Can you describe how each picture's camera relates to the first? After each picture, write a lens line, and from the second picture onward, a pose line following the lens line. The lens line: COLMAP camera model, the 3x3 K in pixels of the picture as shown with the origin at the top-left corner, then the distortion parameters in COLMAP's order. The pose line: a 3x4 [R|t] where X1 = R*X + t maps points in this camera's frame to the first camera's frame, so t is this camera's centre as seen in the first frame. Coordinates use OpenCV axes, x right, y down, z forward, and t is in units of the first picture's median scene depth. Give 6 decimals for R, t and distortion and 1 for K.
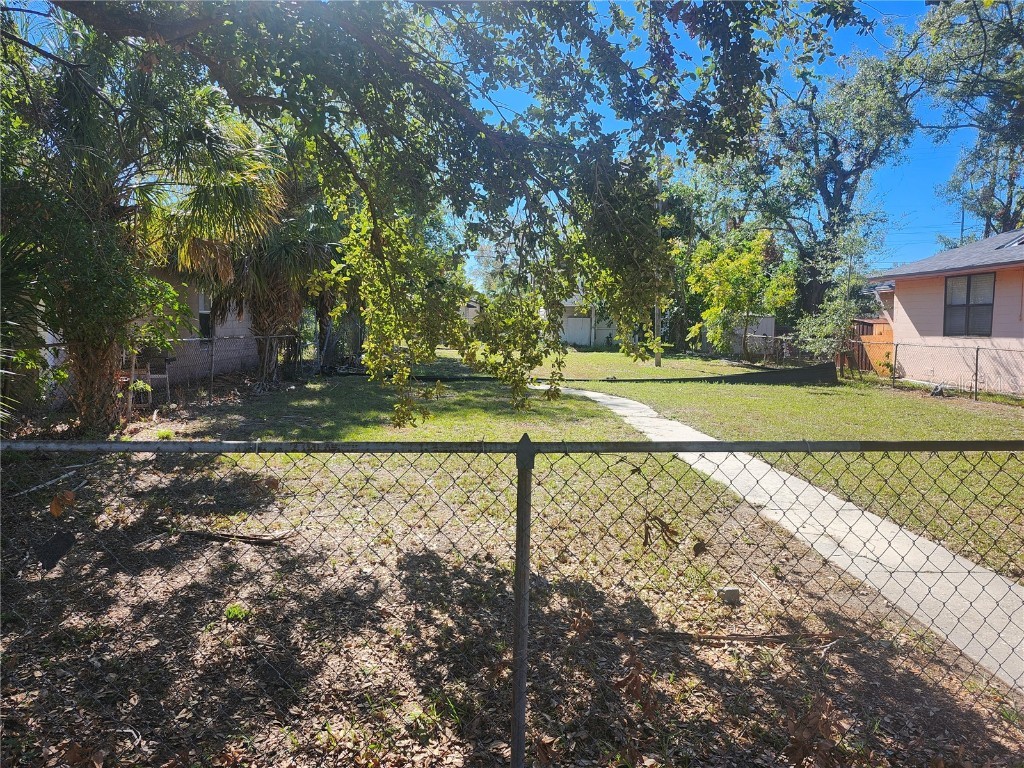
lens RADIAL K [[707.7, 0, 513.3], [0, 707.7, 383.2], [0, 0, 1]] dist [0.070810, -0.073909]
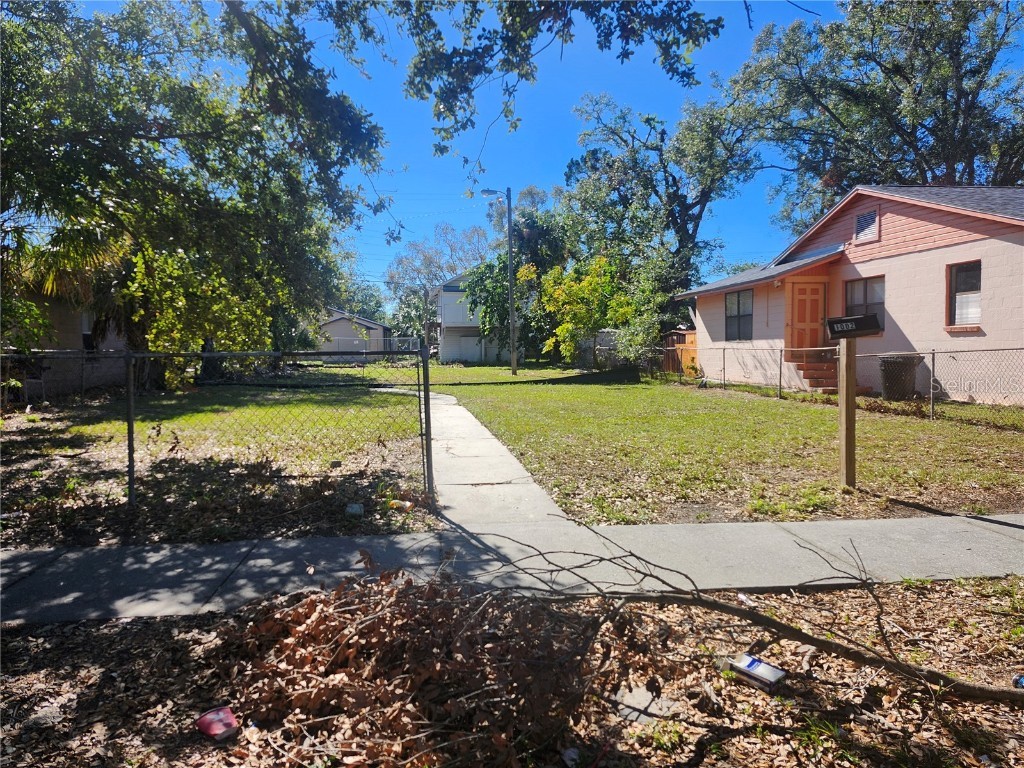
lens RADIAL K [[707.7, 0, 505.0], [0, 707.7, 385.2], [0, 0, 1]] dist [0.070810, -0.073909]
pose [[0.995975, -0.026610, 0.085592, 0.121447], [0.029306, 0.999108, -0.030405, 0.035038], [-0.084707, 0.032791, 0.995866, -0.176375]]
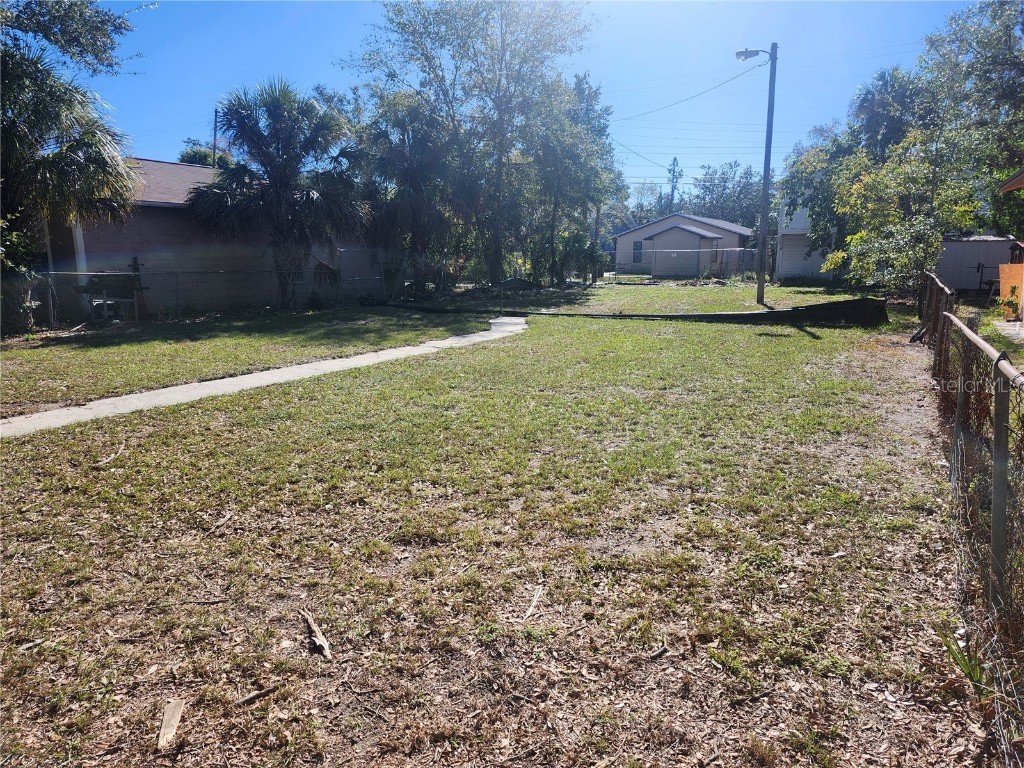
lens RADIAL K [[707.7, 0, 518.7], [0, 707.7, 396.4], [0, 0, 1]] dist [0.070810, -0.073909]
pose [[0.867950, 0.077117, -0.490628, 0.519520], [-0.024903, 0.993386, 0.112086, -0.000239], [0.496027, -0.085067, 0.864130, 0.096759]]
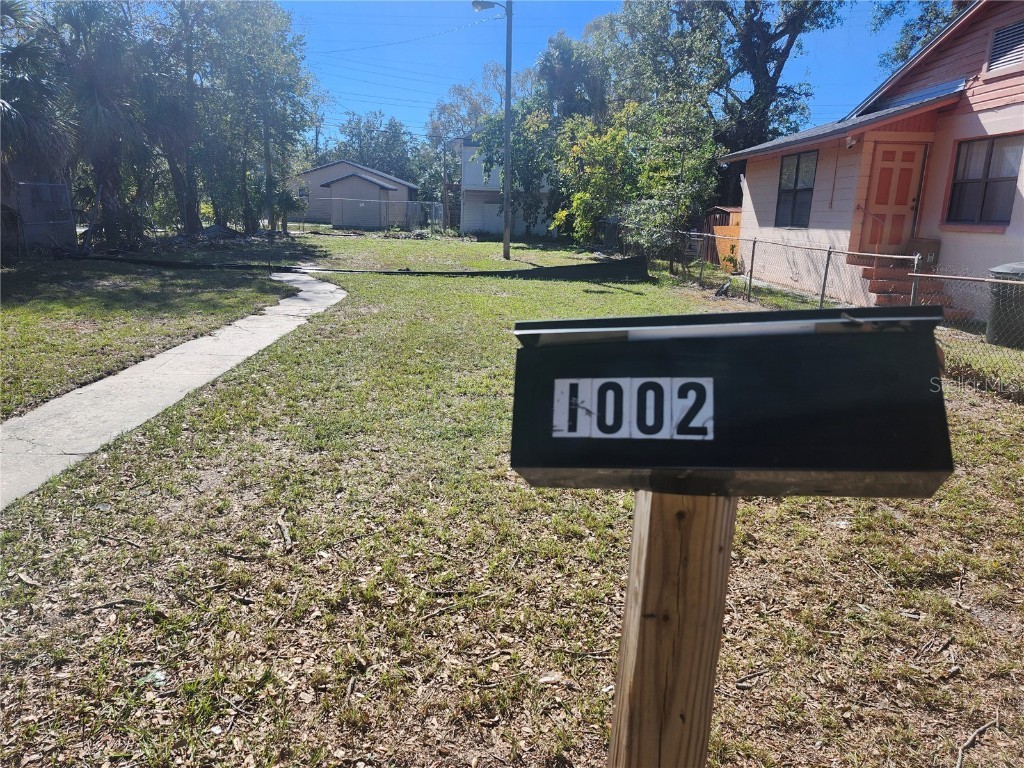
lens RADIAL K [[707.7, 0, 502.9], [0, 707.7, 389.4], [0, 0, 1]] dist [0.070810, -0.073909]
pose [[0.999498, 0.021531, -0.023253, 0.297515], [-0.017538, 0.986954, 0.160048, -0.003629], [0.026396, -0.159559, 0.986835, 0.096831]]
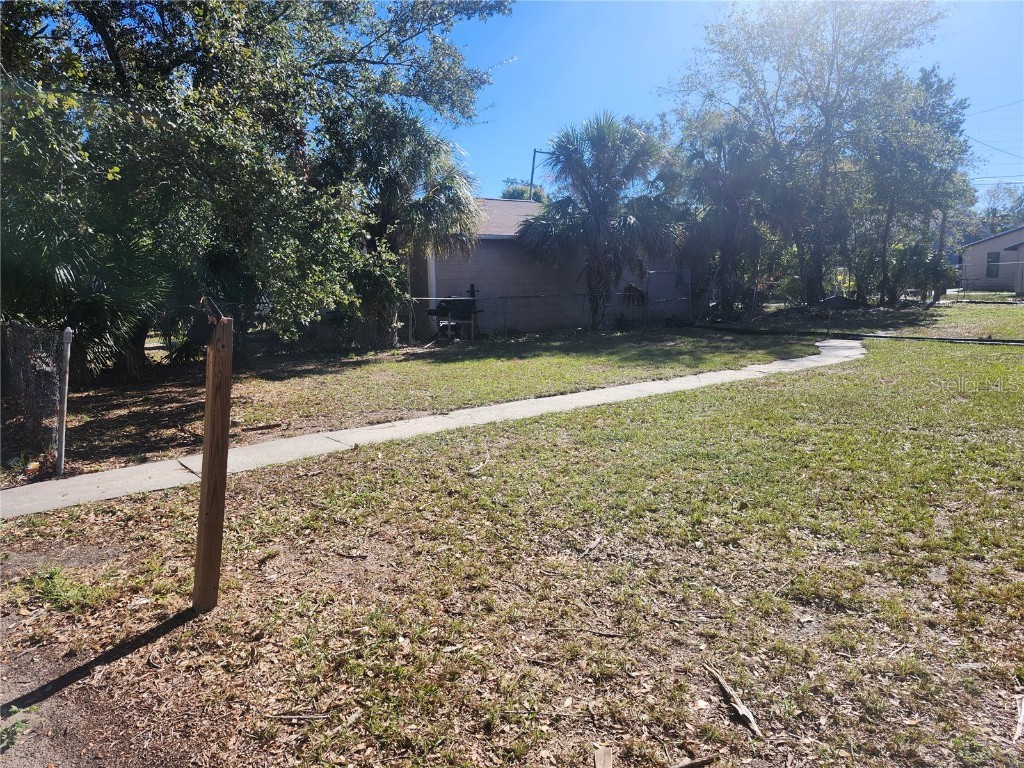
lens RADIAL K [[707.7, 0, 496.8], [0, 707.7, 374.9], [0, 0, 1]] dist [0.070810, -0.073909]
pose [[0.585043, 0.075726, -0.807459, 0.488652], [-0.036888, 0.997085, 0.066783, -0.000043], [0.810163, -0.009285, 0.586132, 0.087939]]
